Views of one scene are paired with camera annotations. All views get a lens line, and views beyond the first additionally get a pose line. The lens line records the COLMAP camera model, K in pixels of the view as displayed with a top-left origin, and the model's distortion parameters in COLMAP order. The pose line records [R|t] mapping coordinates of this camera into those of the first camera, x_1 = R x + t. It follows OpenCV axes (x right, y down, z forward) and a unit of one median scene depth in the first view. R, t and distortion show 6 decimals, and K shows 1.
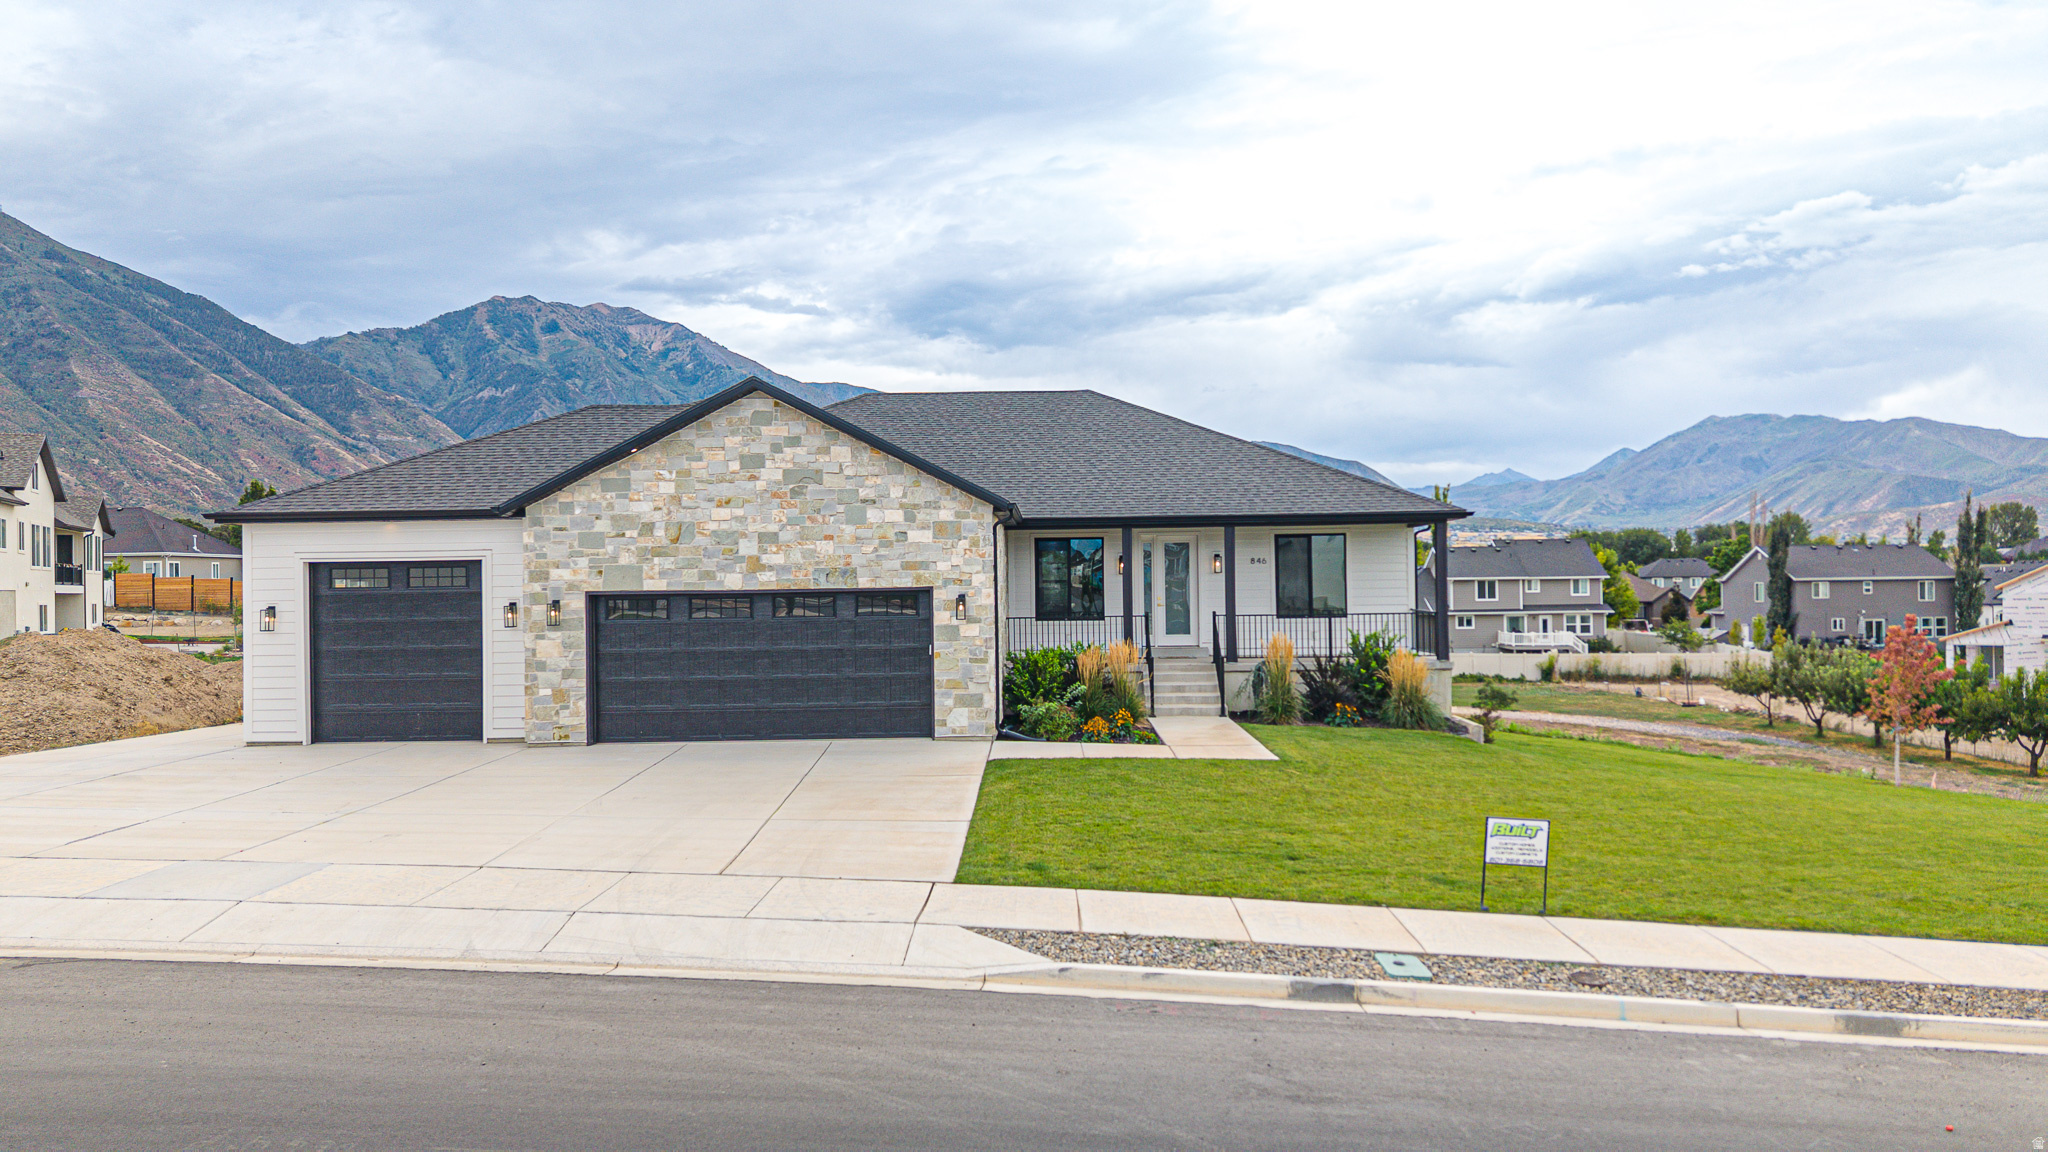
lens RADIAL K [[1374.0, 0, 1052.5], [0, 1374.0, 574.4], [0, 0, 1]] dist [0.068835, -0.108975]
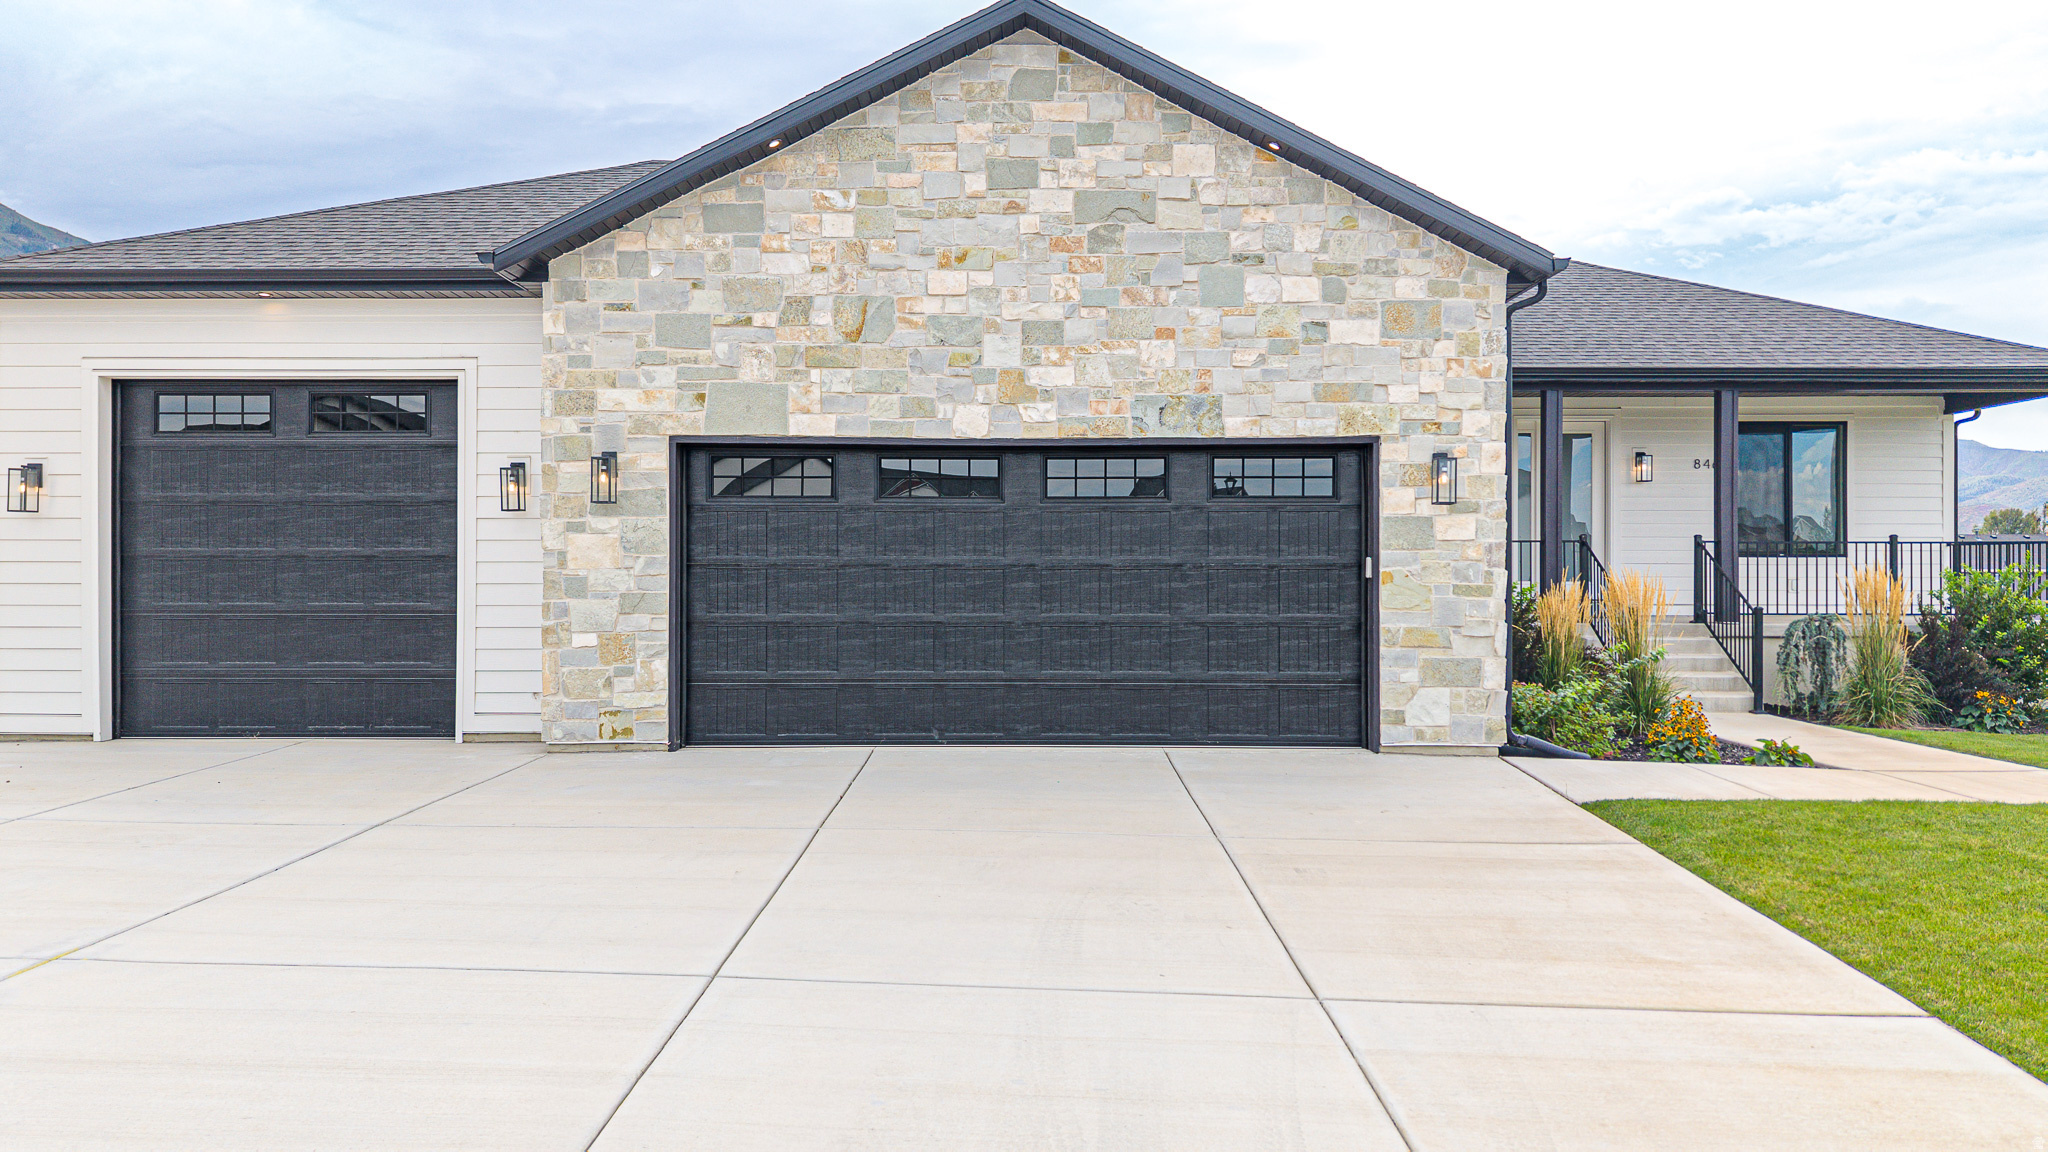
lens RADIAL K [[1338.5, 0, 1008.8], [0, 1338.5, 577.3], [0, 0, 1]] dist [0.098156, -0.116188]
pose [[0.999884, 0.015140, -0.001880, -0.216048], [-0.015132, 0.999876, 0.004378, 0.058370], [0.001946, -0.004349, 0.999989, 0.523094]]
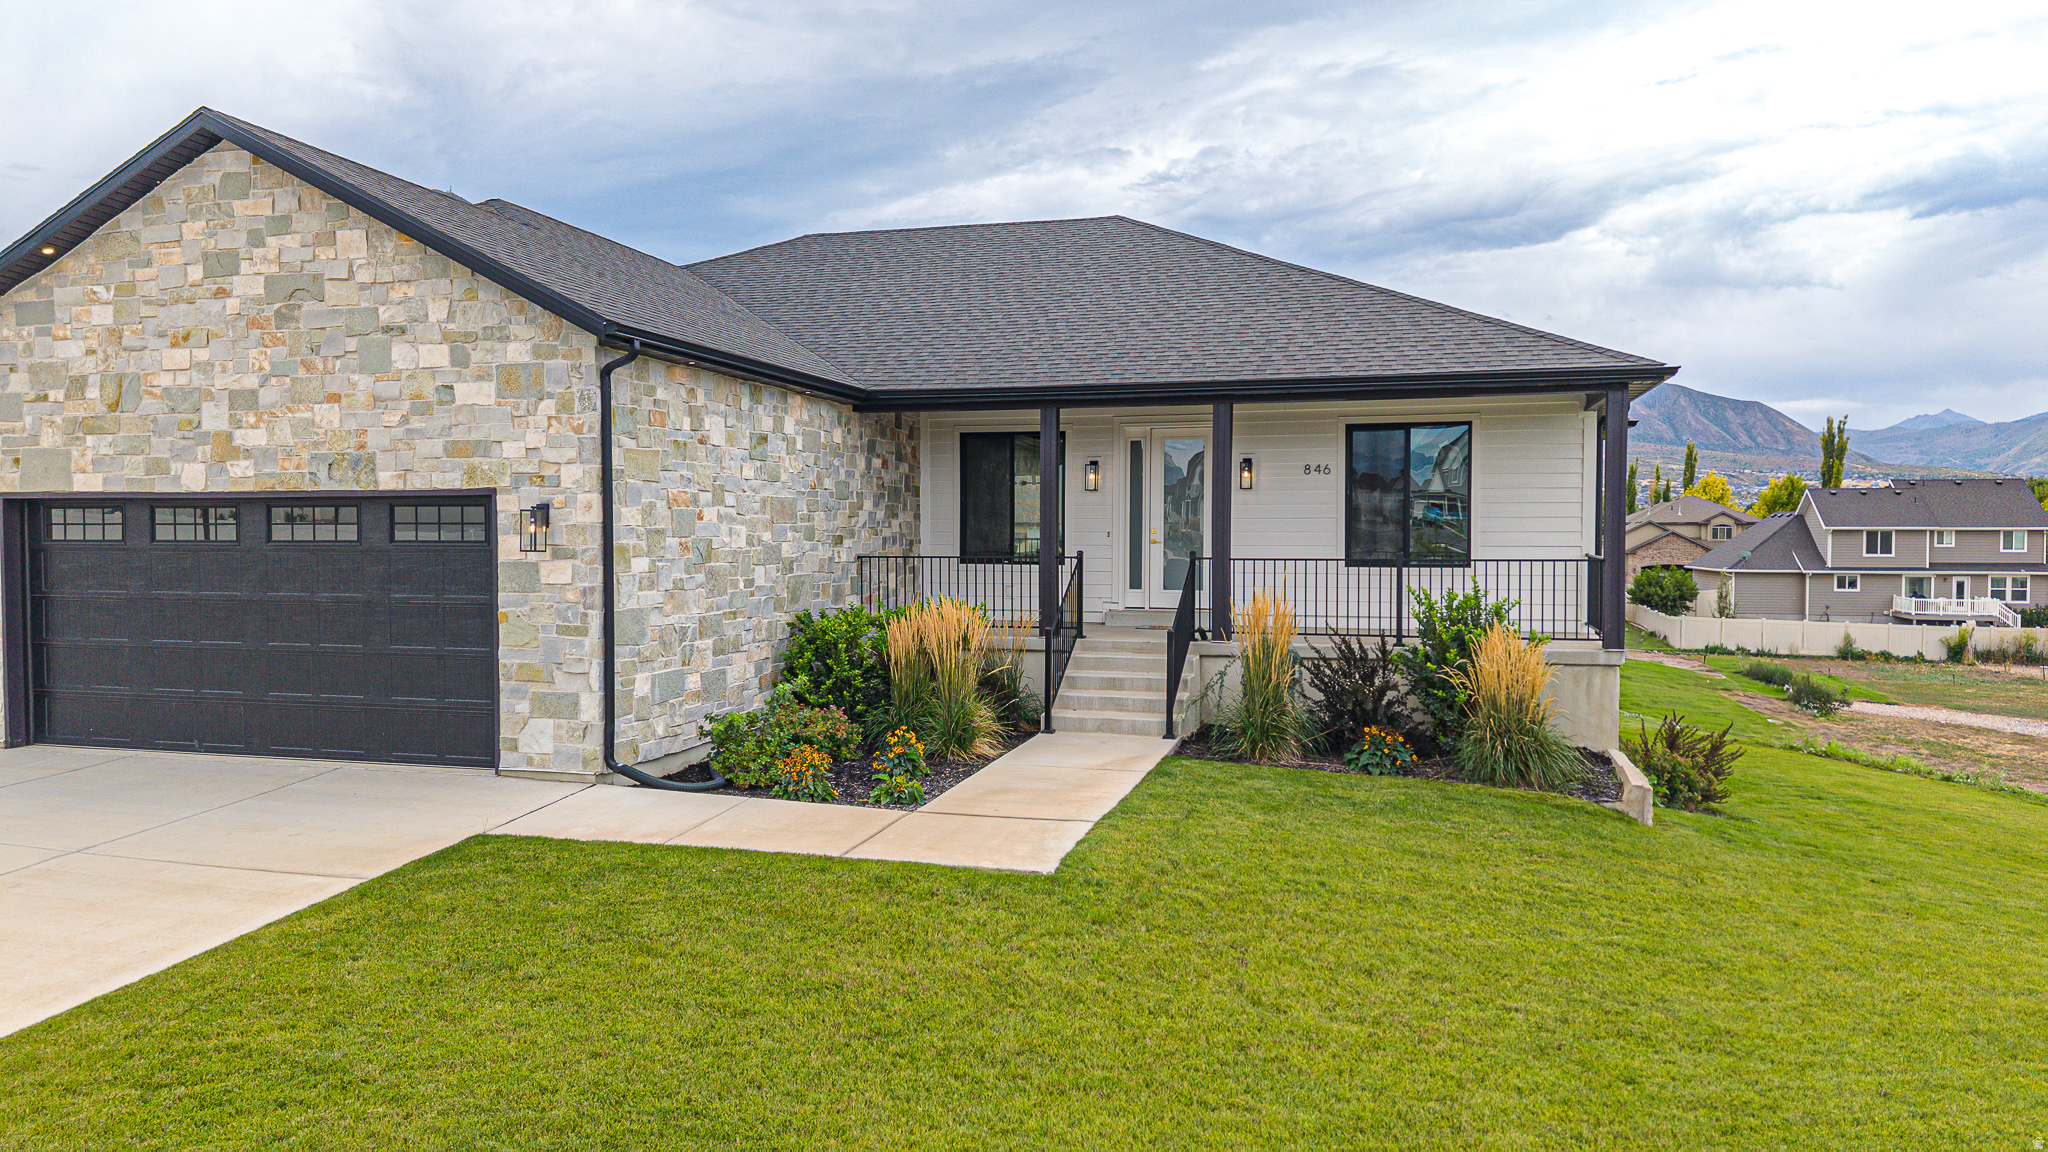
lens RADIAL K [[1380.8, 0, 1040.7], [0, 1380.8, 580.9], [0, 0, 1]] dist [0.011508, -0.028064]
pose [[0.966293, 0.023981, -0.256324, 0.253733], [-0.012955, 0.998920, 0.044617, 0.017883], [0.257117, -0.039792, 0.965561, 0.536663]]
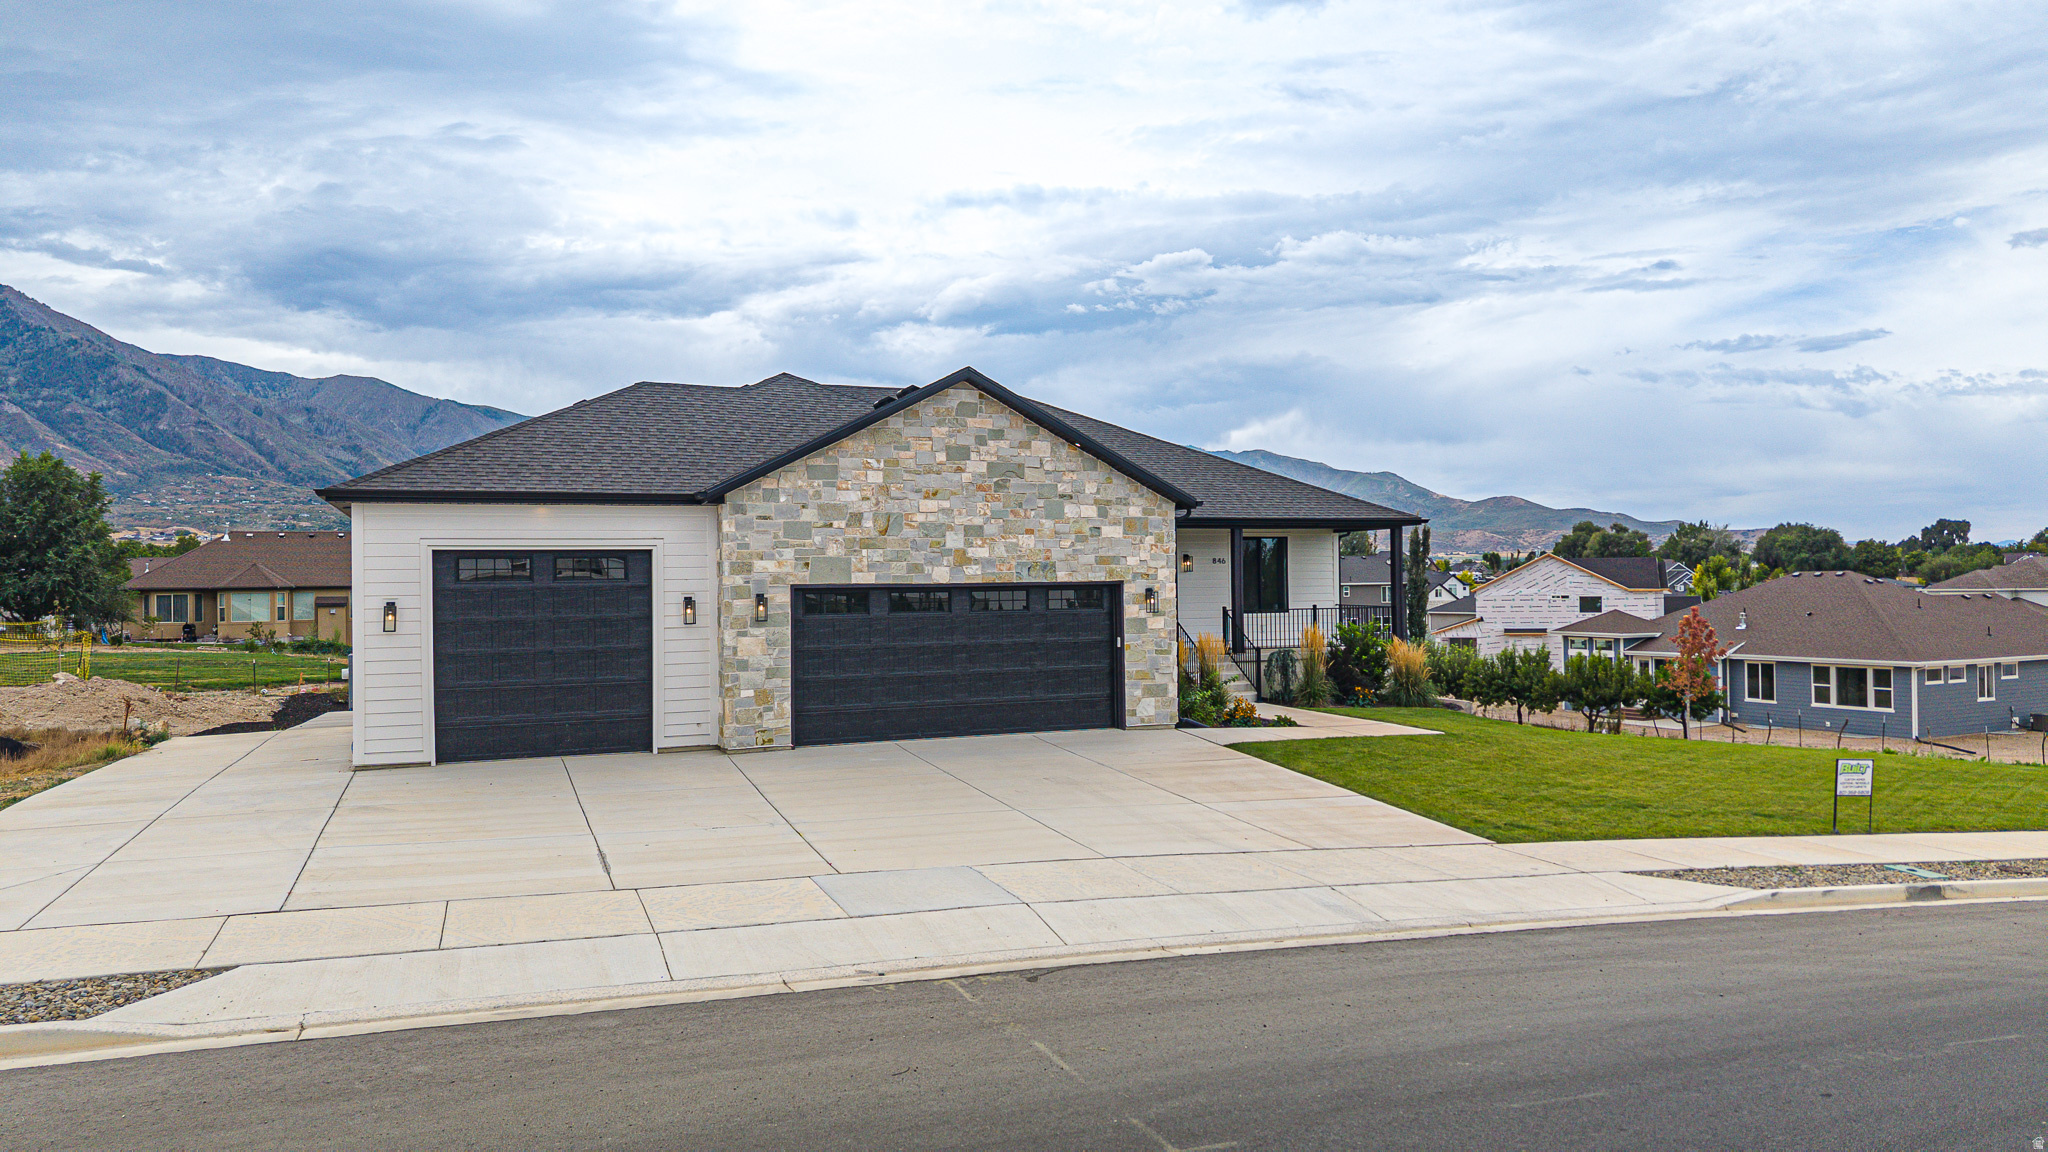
lens RADIAL K [[1374.0, 0, 1052.5], [0, 1374.0, 574.4], [0, 0, 1]] dist [0.068835, -0.108975]
pose [[0.919801, 0.005027, 0.392353, -0.540533], [-0.002737, 0.999976, -0.006396, 0.010809], [-0.392376, 0.004809, 0.919792, 0.071925]]
